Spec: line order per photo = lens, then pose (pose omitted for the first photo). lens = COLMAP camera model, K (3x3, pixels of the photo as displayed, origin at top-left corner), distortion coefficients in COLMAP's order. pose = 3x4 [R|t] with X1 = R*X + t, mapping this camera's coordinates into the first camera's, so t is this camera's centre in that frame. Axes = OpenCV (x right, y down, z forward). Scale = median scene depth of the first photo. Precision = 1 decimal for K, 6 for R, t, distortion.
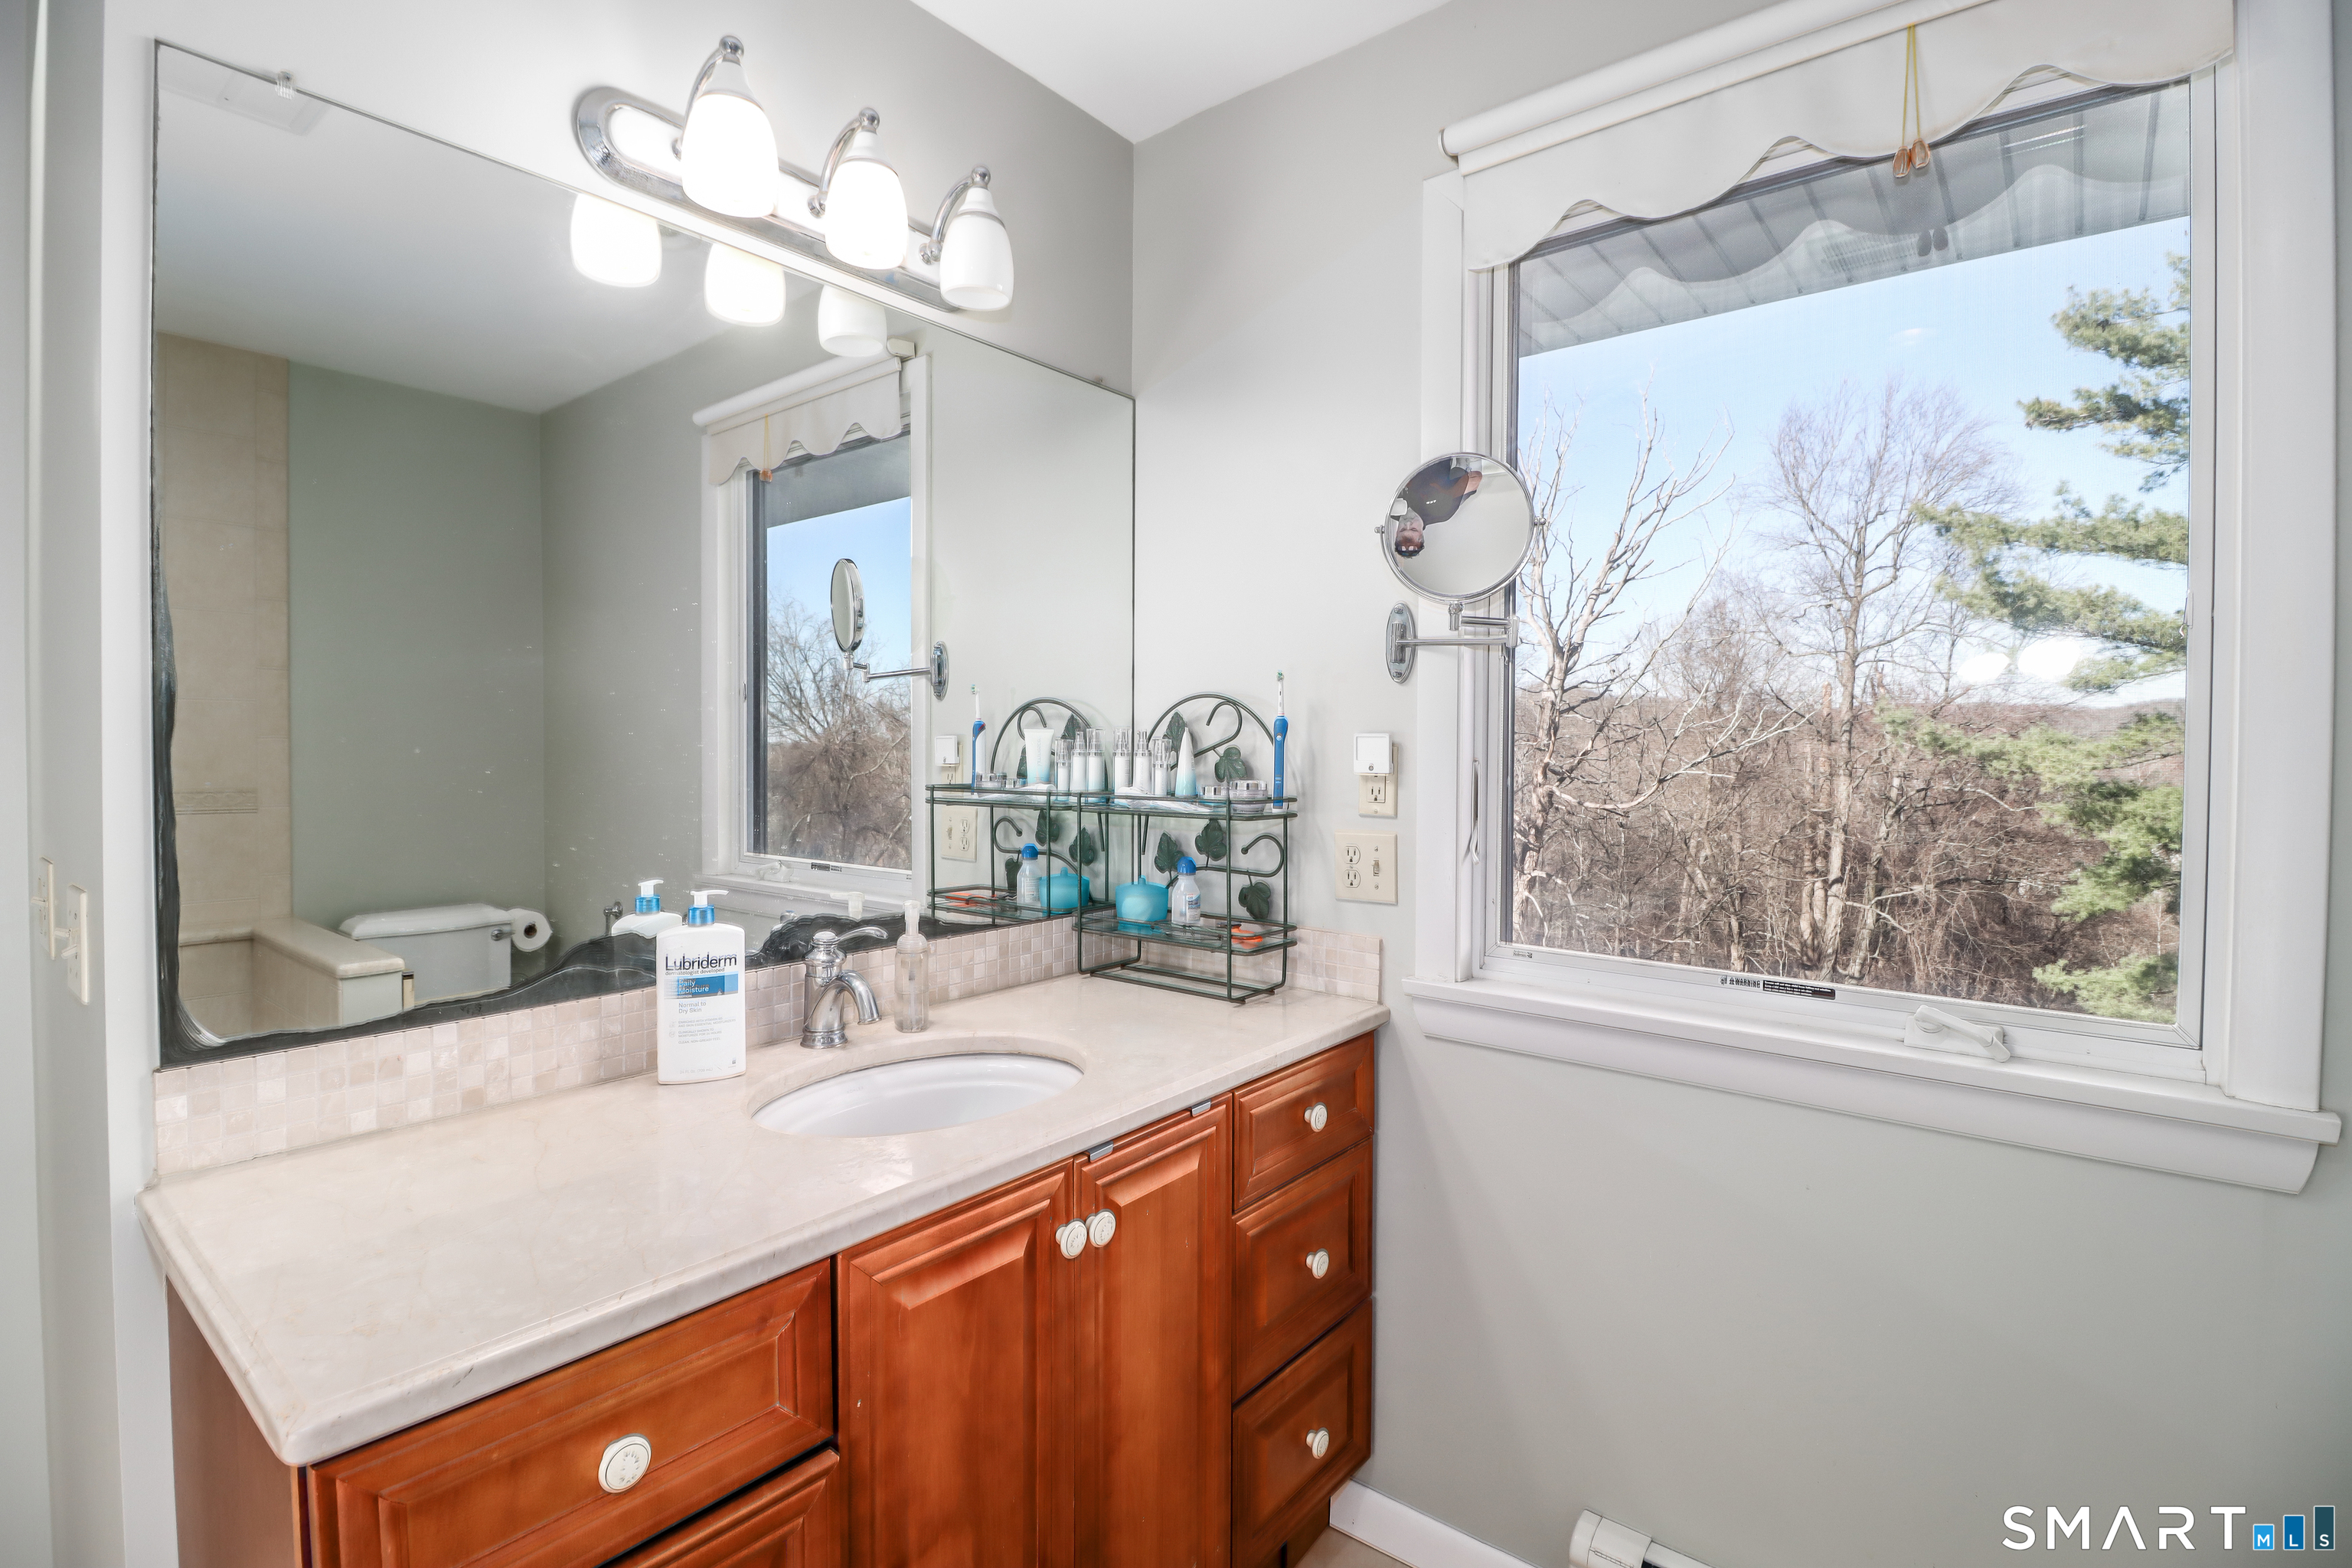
lens RADIAL K [[1086.3, 0, 1169.1], [0, 1086.3, 771.6], [0, 0, 1]] dist [0.000488, -0.007513]
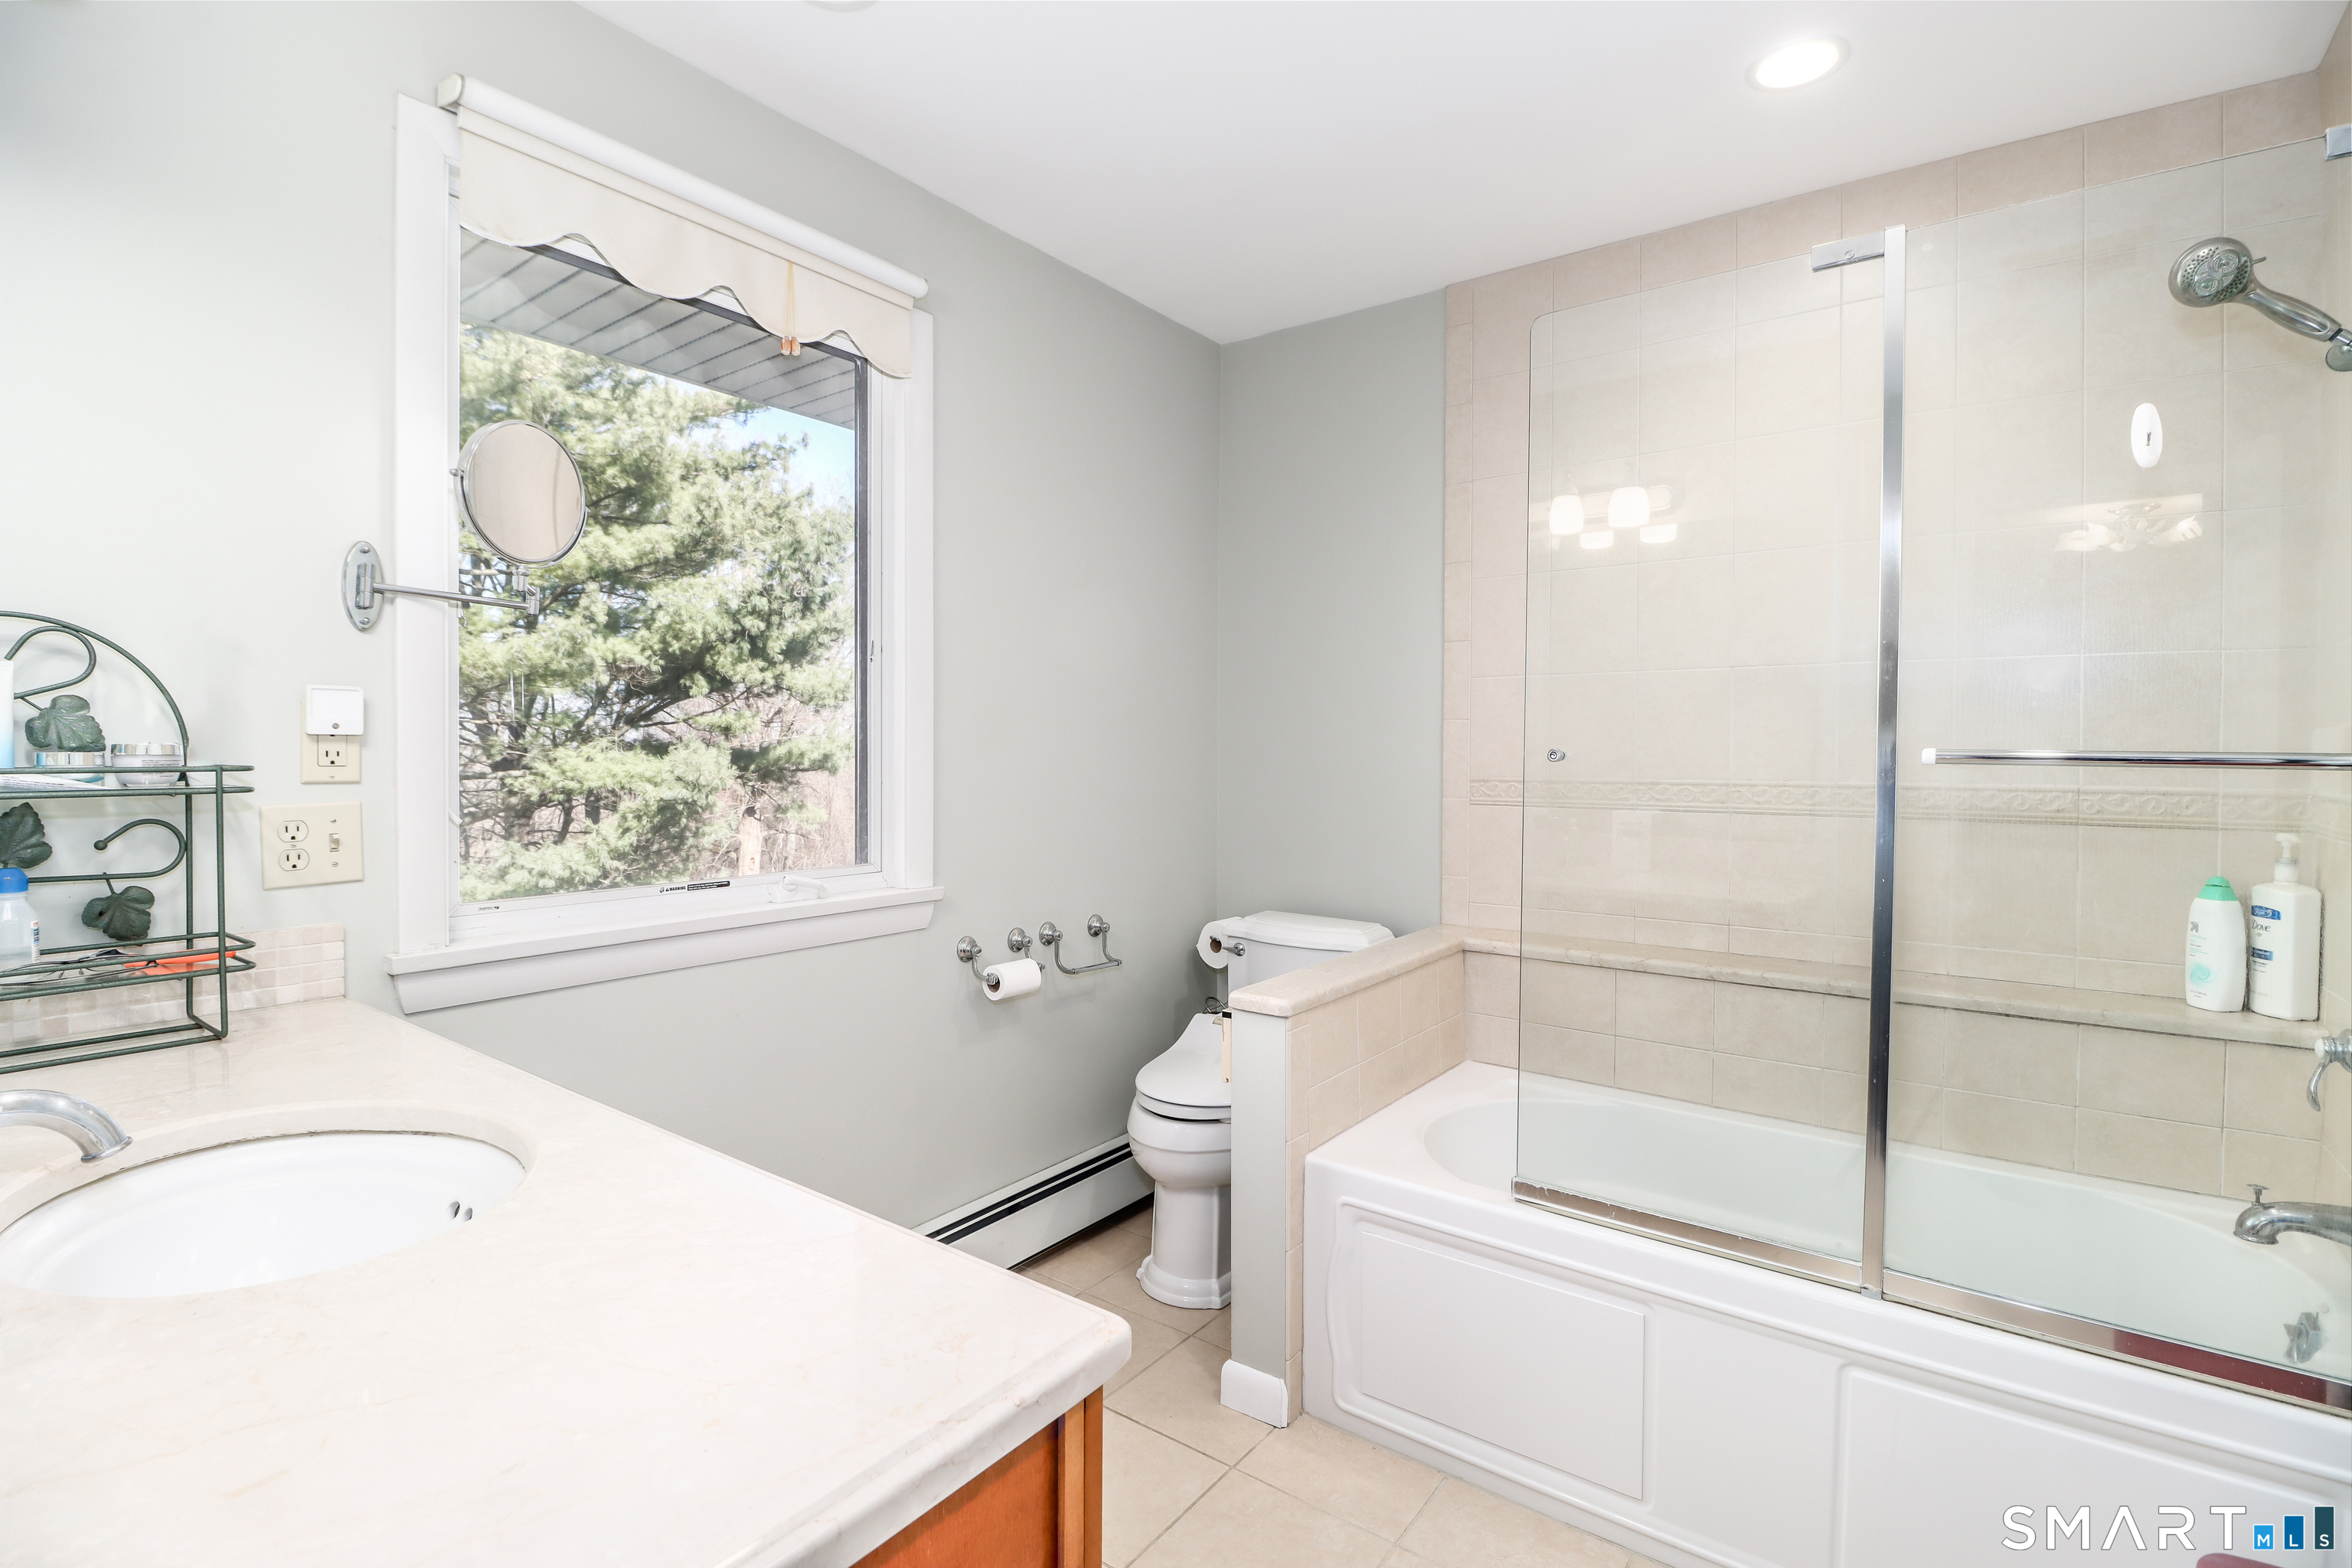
lens RADIAL K [[1086.3, 0, 1174.1], [0, 1086.3, 776.1], [0, 0, 1]] dist [0.000488, -0.007513]
pose [[-0.029852, -0.032293, 0.999033, -0.676691], [0.020892, 0.999239, 0.032924, 0.020686], [-0.999336, 0.021855, -0.029154, 0.351851]]
